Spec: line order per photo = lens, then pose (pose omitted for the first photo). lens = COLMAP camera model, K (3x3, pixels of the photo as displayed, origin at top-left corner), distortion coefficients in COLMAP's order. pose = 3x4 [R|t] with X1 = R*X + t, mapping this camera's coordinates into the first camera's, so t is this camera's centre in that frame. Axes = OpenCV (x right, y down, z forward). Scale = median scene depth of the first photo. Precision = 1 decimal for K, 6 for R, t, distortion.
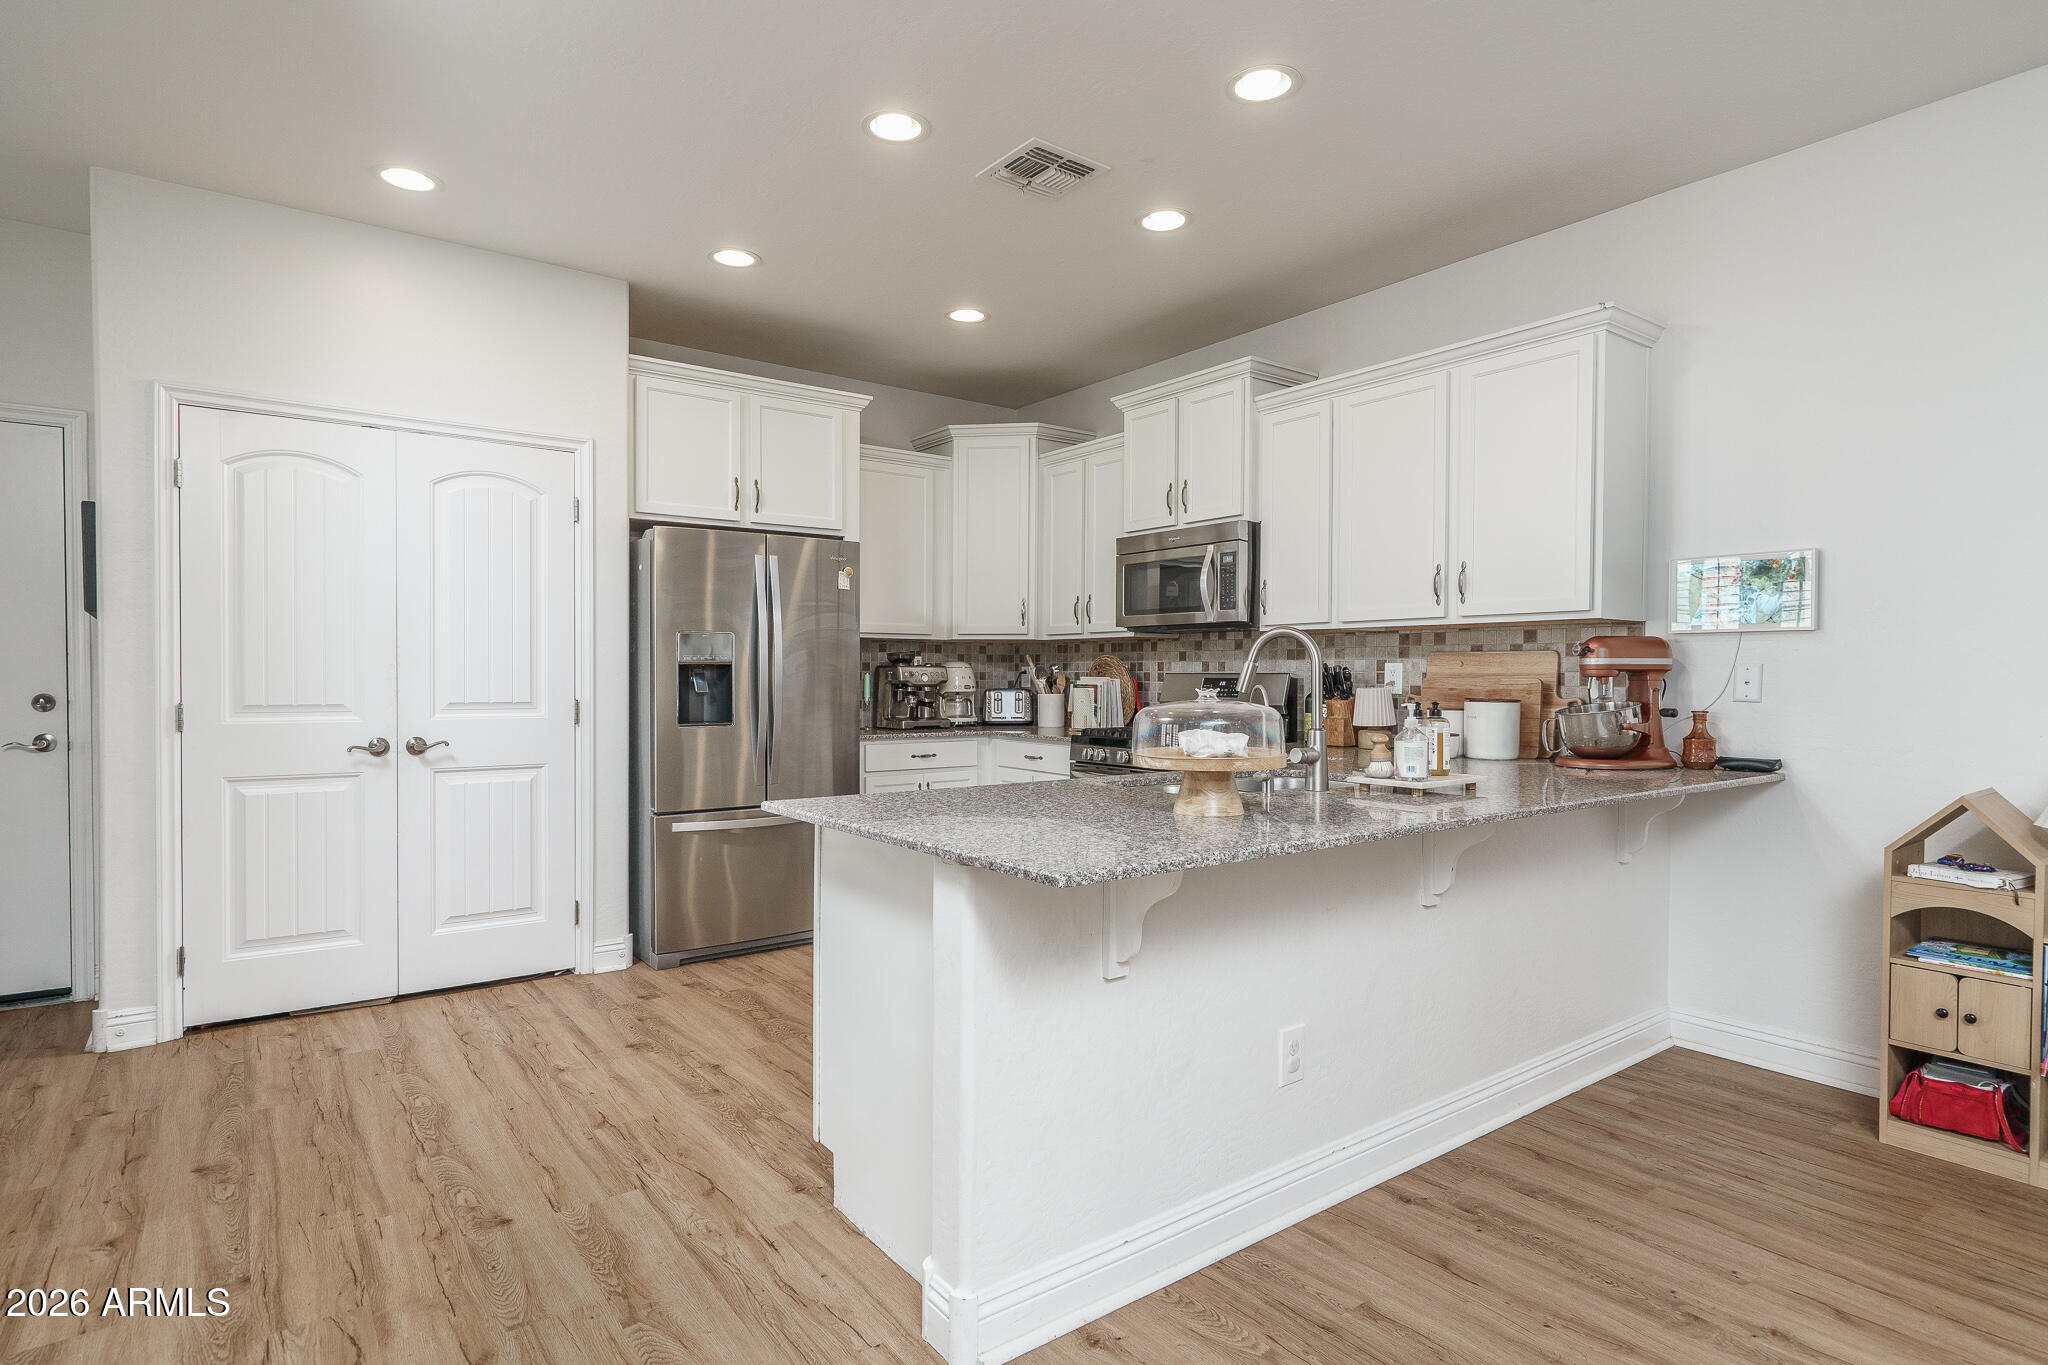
lens RADIAL K [[1066.4, 0, 1031.4], [0, 1066.4, 683.8], [0, 0, 1]] dist [0.000200, -0.000083]
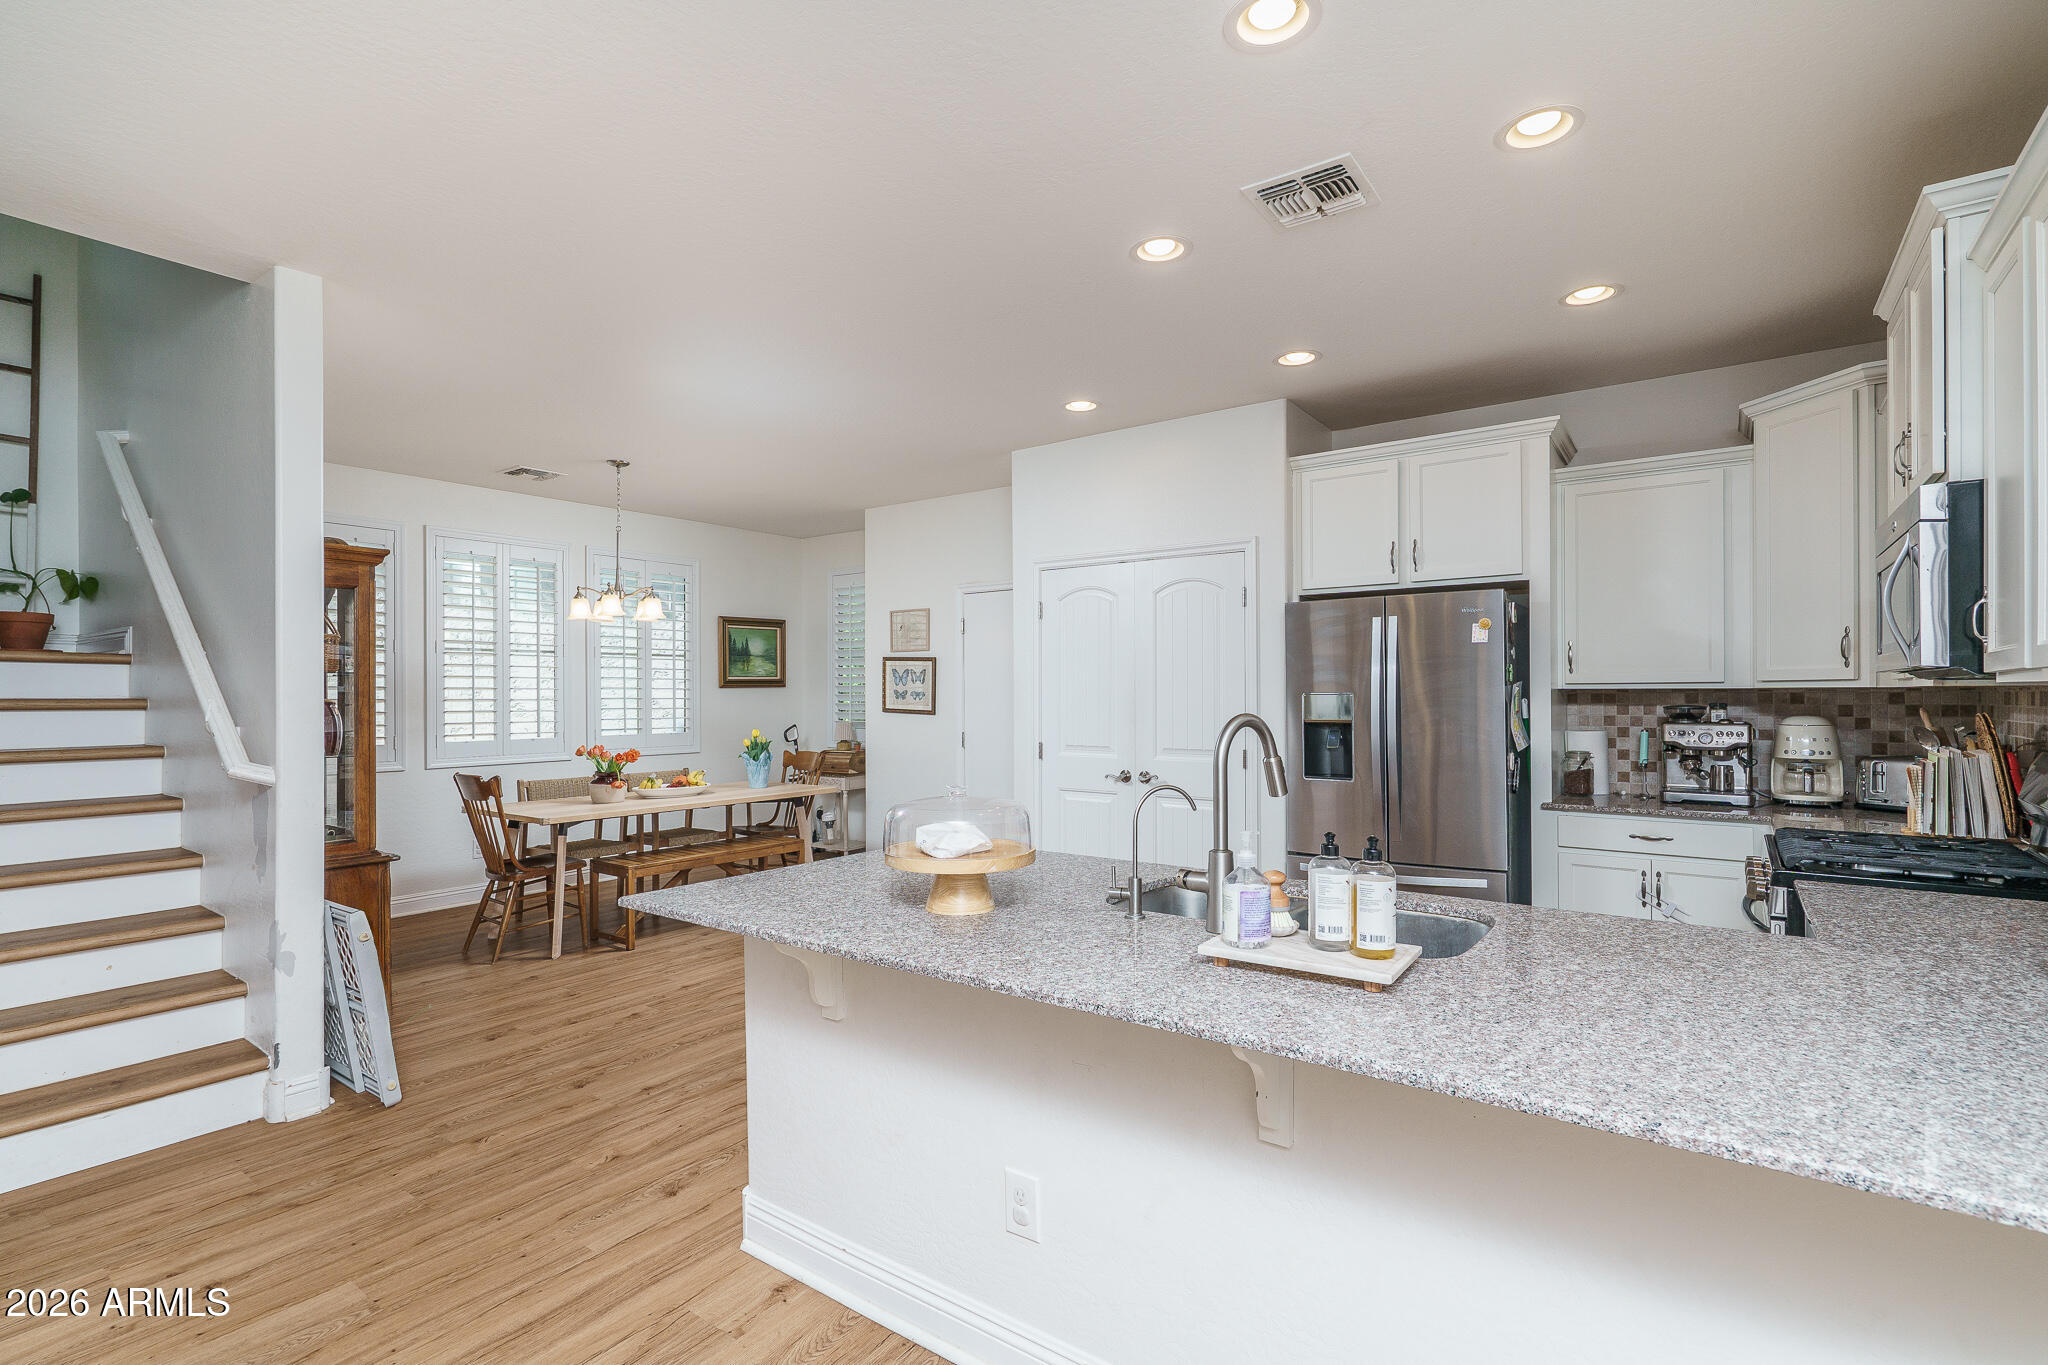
lens RADIAL K [[963.6, 0, 1018.6], [0, 963.6, 687.3], [0, 0, 1]] dist [-0.000953, -0.000164]
pose [[0.286294, -0.008897, -0.958101, 0.554865], [-0.004042, 0.999937, -0.010493, -0.043328], [0.958133, 0.006877, 0.286240, 0.413088]]
